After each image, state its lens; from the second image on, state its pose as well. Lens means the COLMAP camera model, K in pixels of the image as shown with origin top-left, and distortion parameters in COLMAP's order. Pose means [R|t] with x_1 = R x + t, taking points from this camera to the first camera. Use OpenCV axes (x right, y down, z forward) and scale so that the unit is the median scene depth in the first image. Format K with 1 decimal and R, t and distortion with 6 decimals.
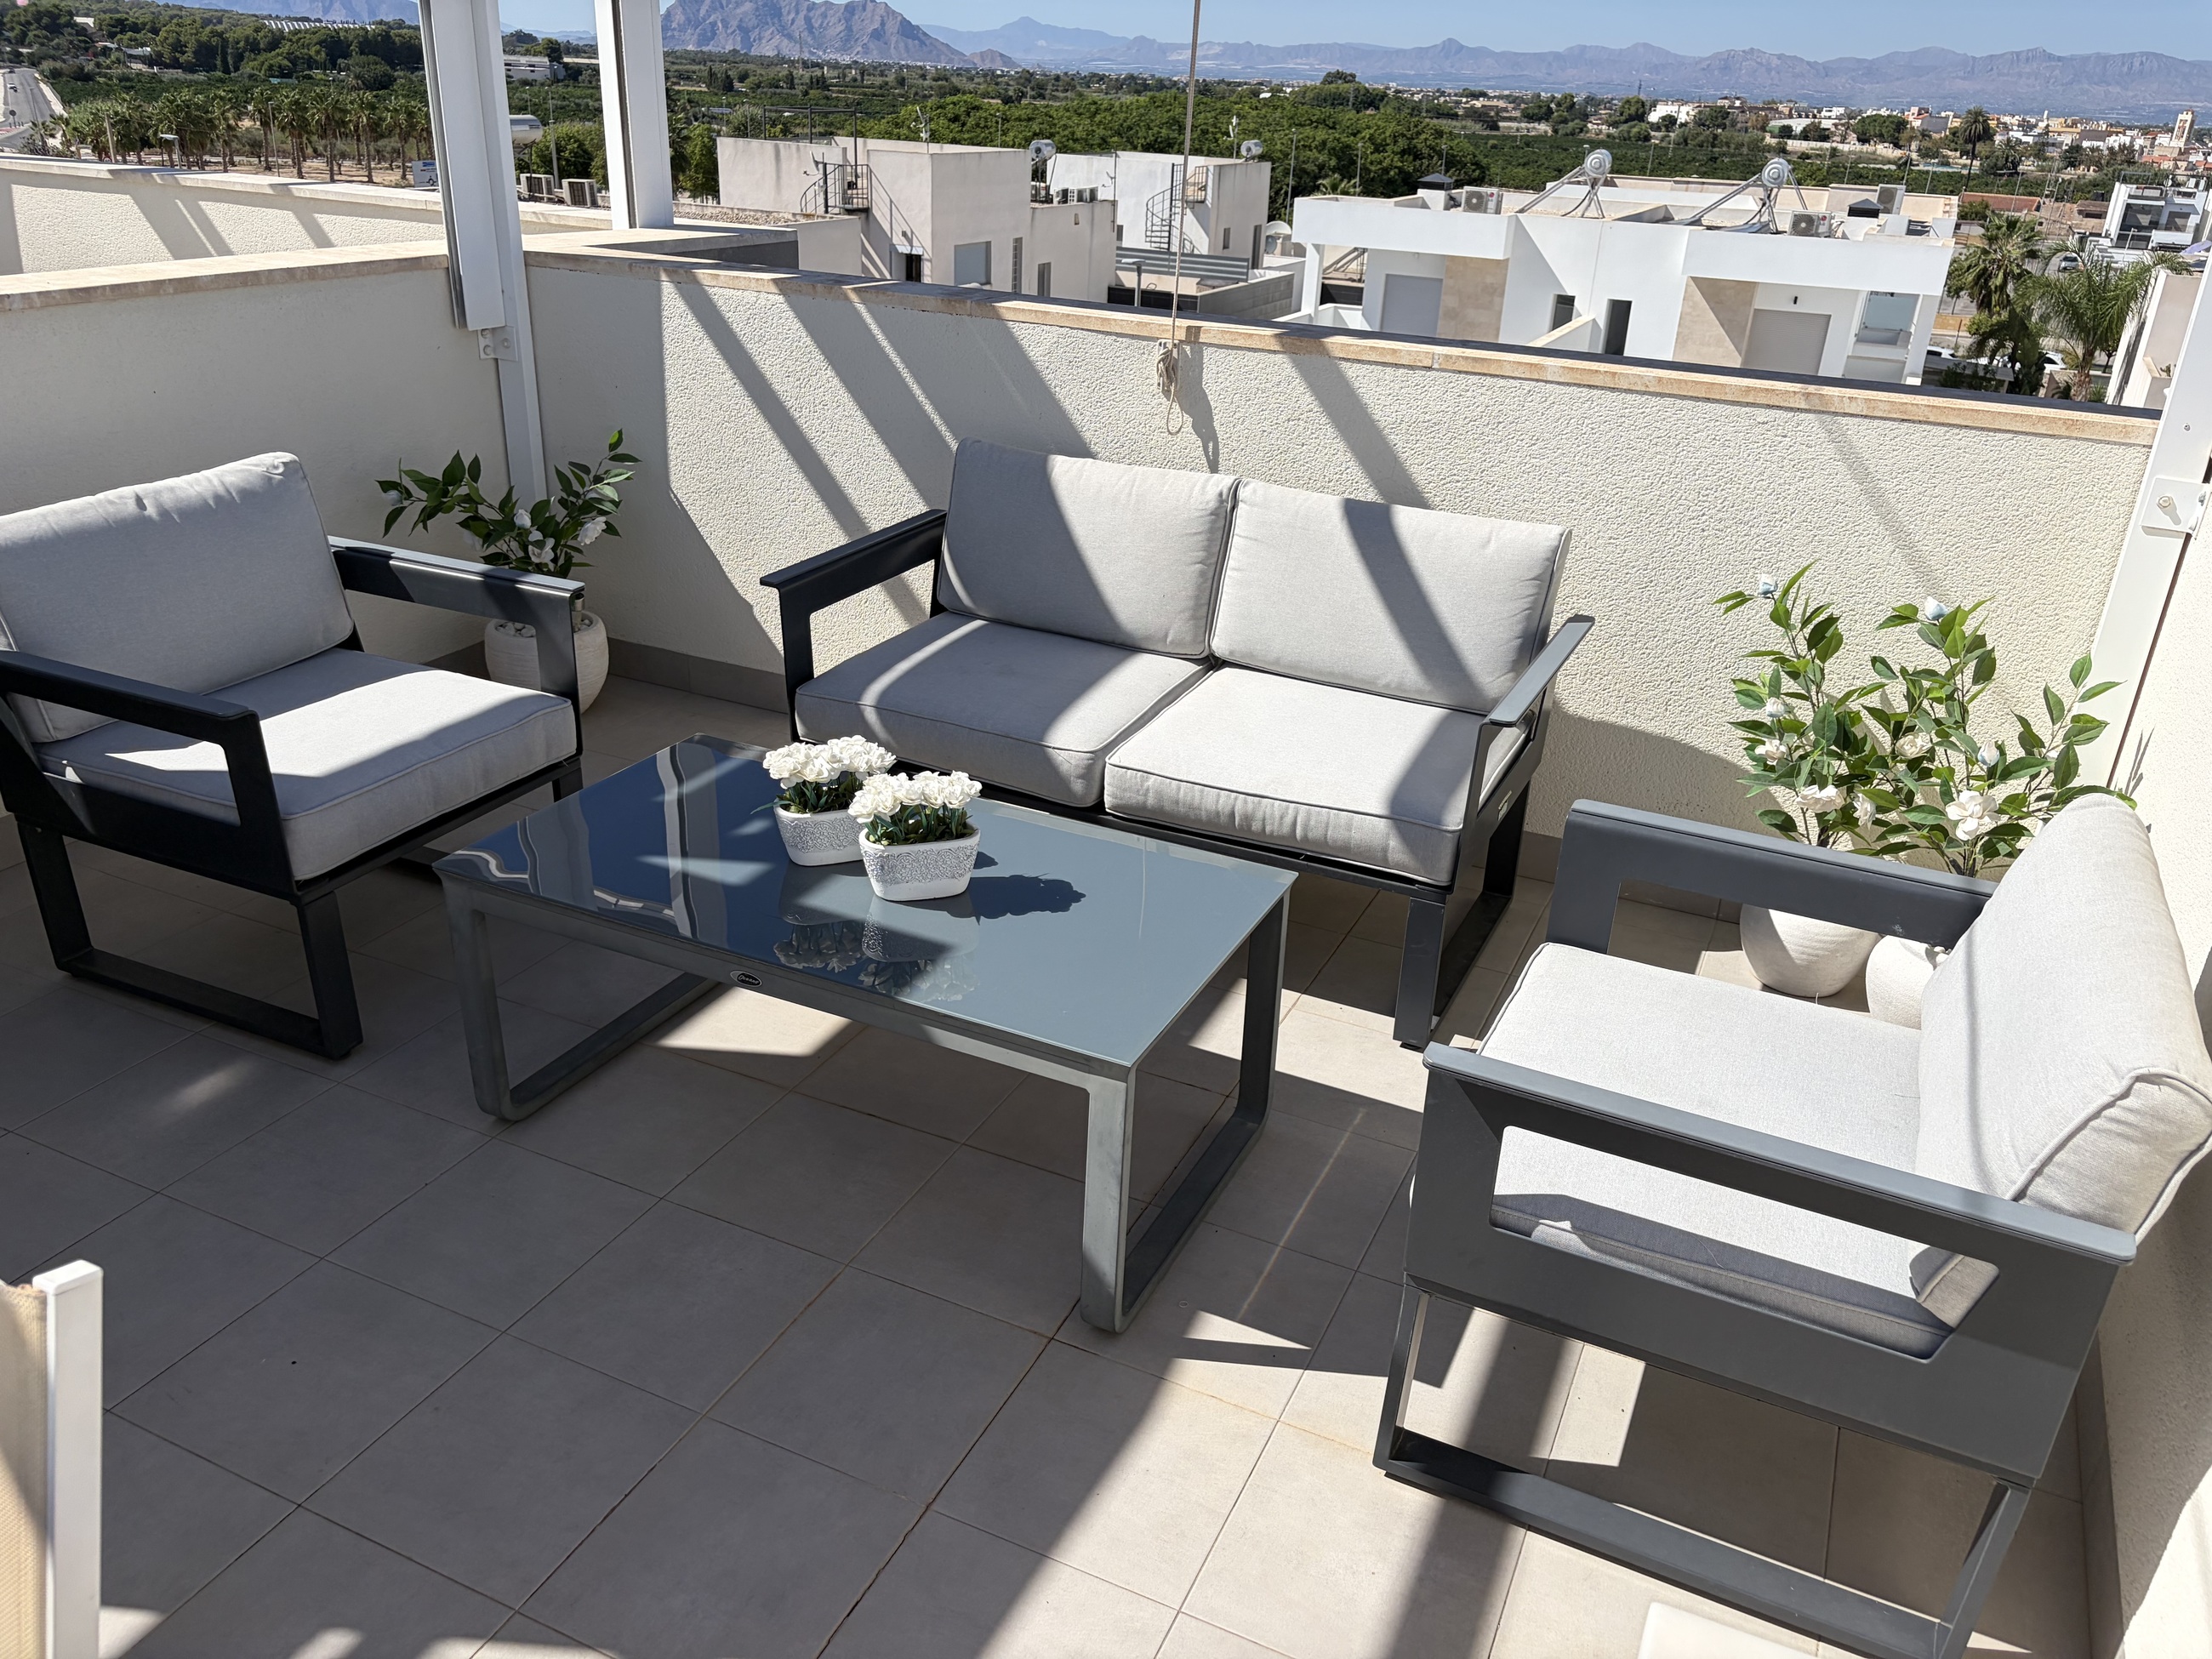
lens RADIAL K [[1690.4, 0, 1106.0], [0, 1690.4, 829.5], [0, 0, 1]] dist [0.003894, -0.008997]
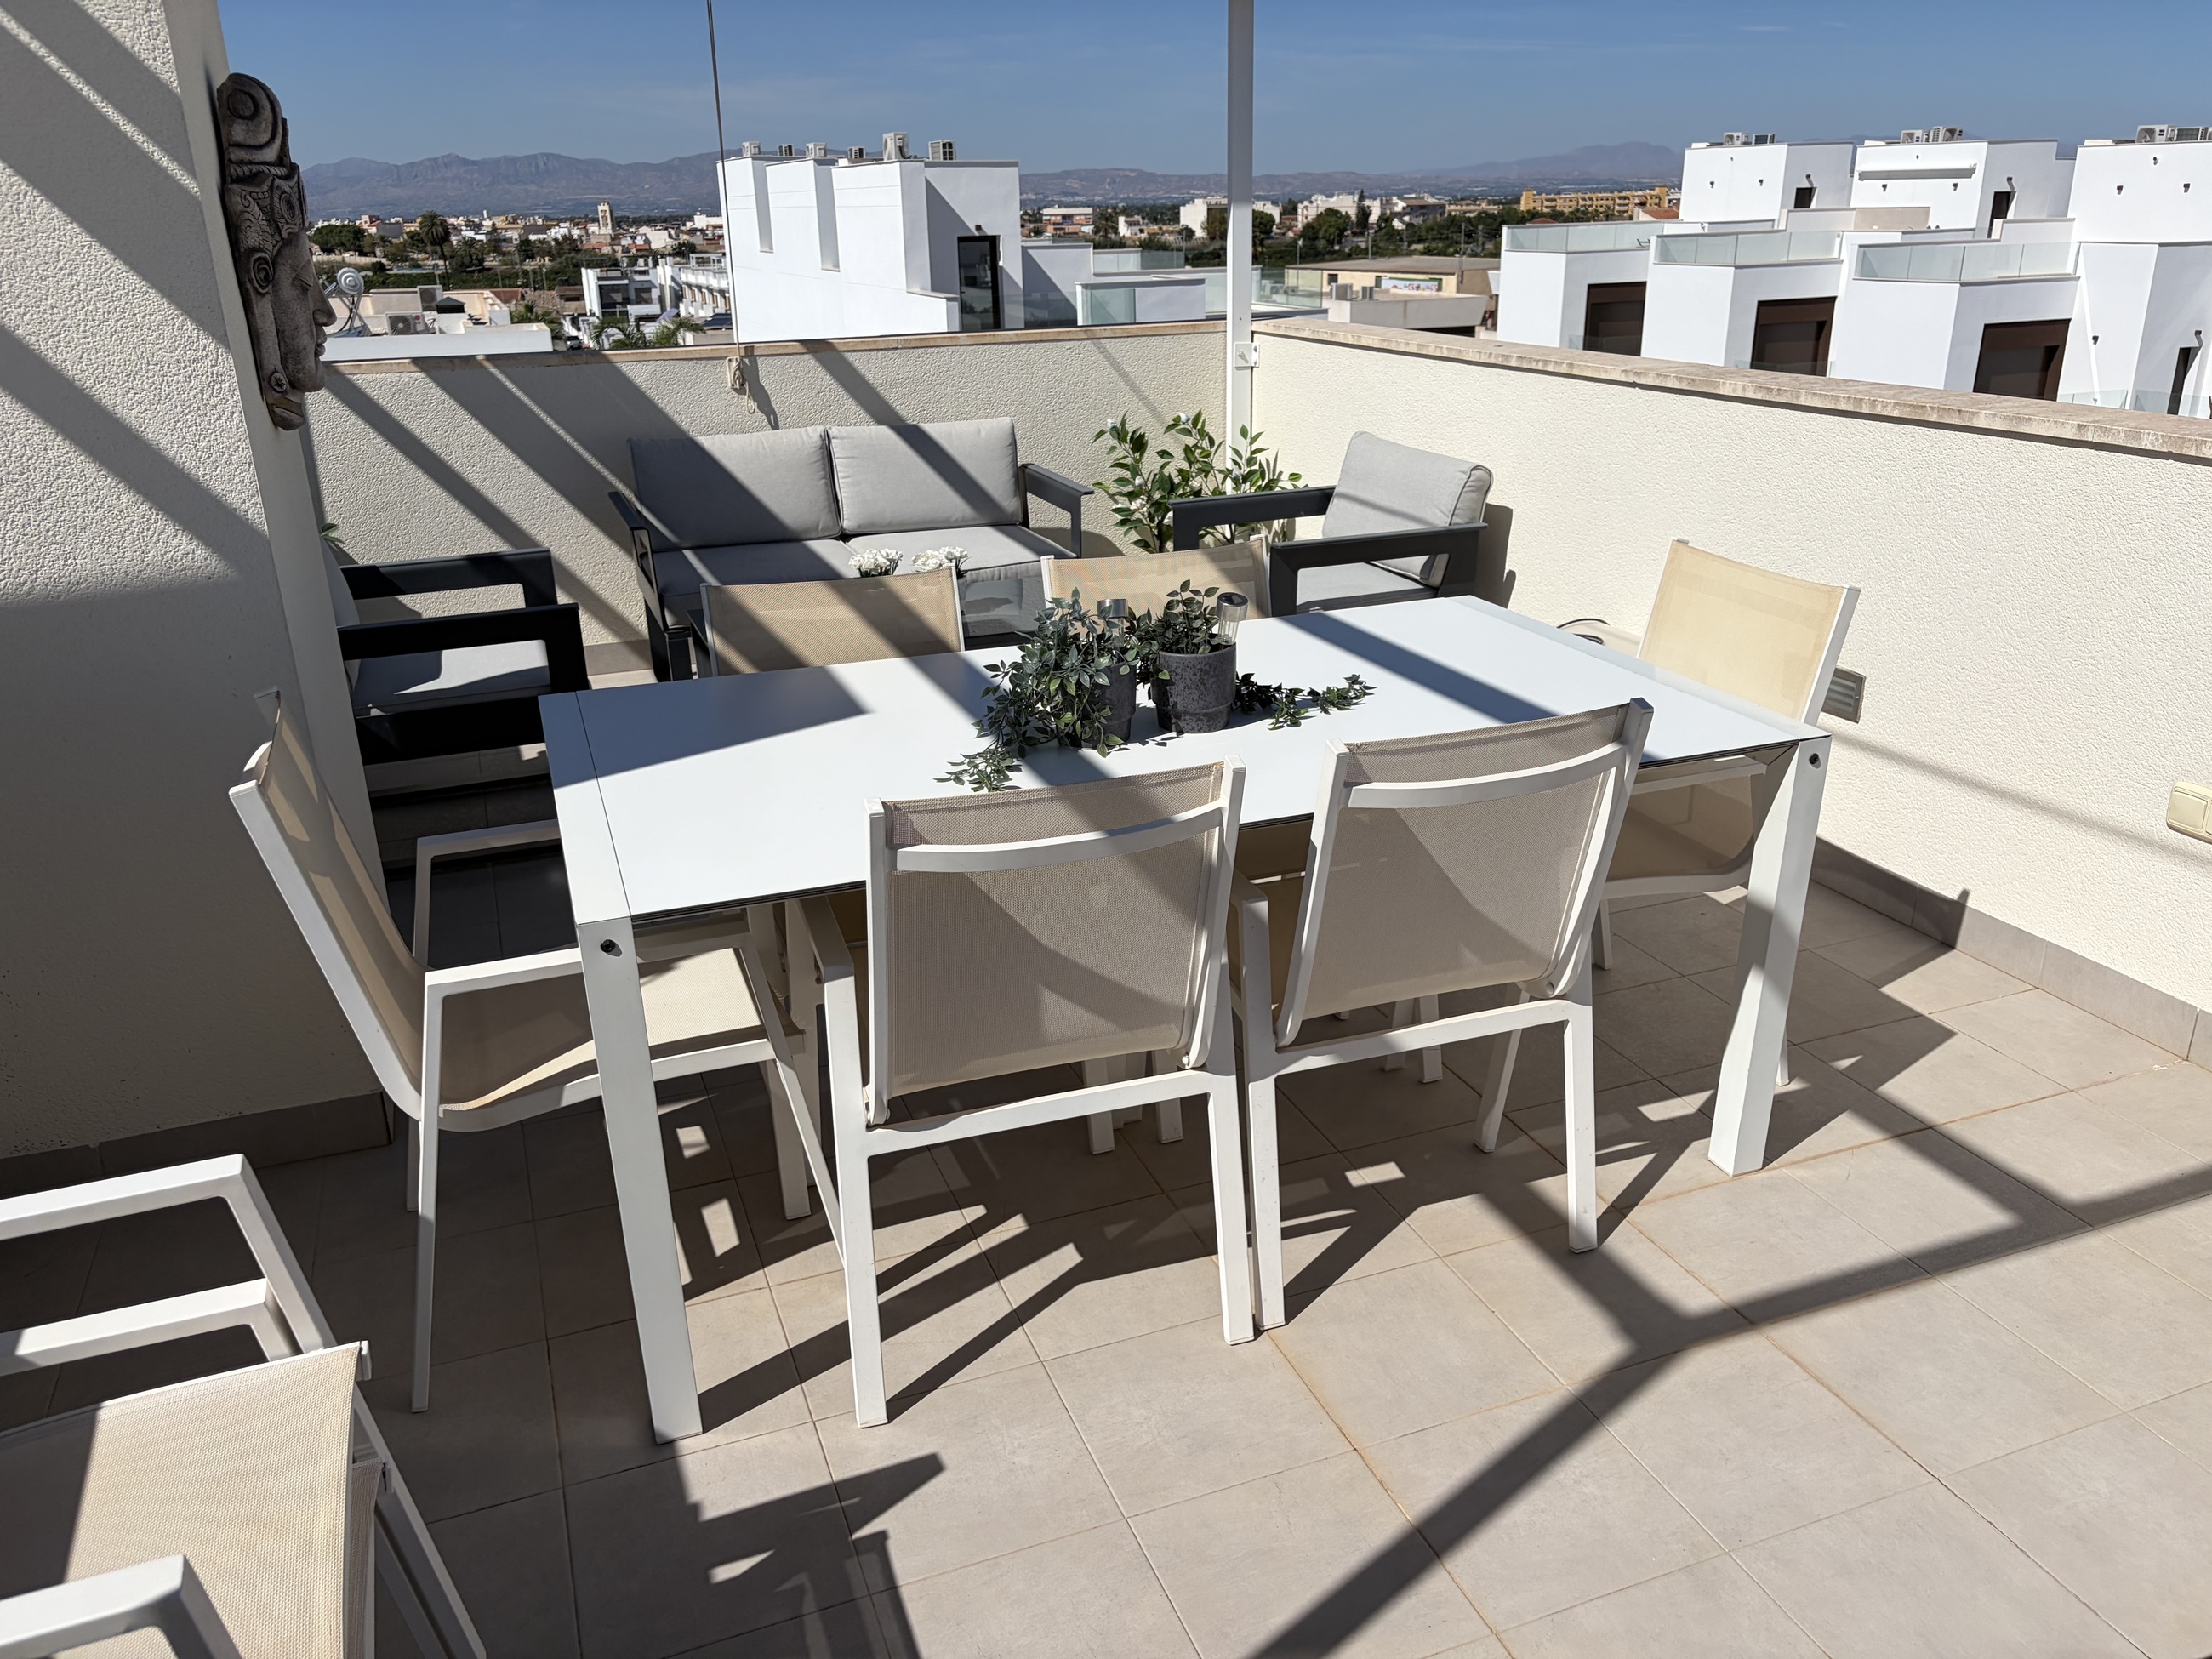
lens RADIAL K [[1661.6, 0, 1106.0], [0, 1661.6, 829.5], [0, 0, 1]] dist [0.014117, 0.008338]
pose [[0.695192, -0.308311, 0.649348, -1.009311], [0.341792, 0.936473, 0.078715, 0.143553], [-0.632365, 0.167220, 0.756407, -0.388975]]
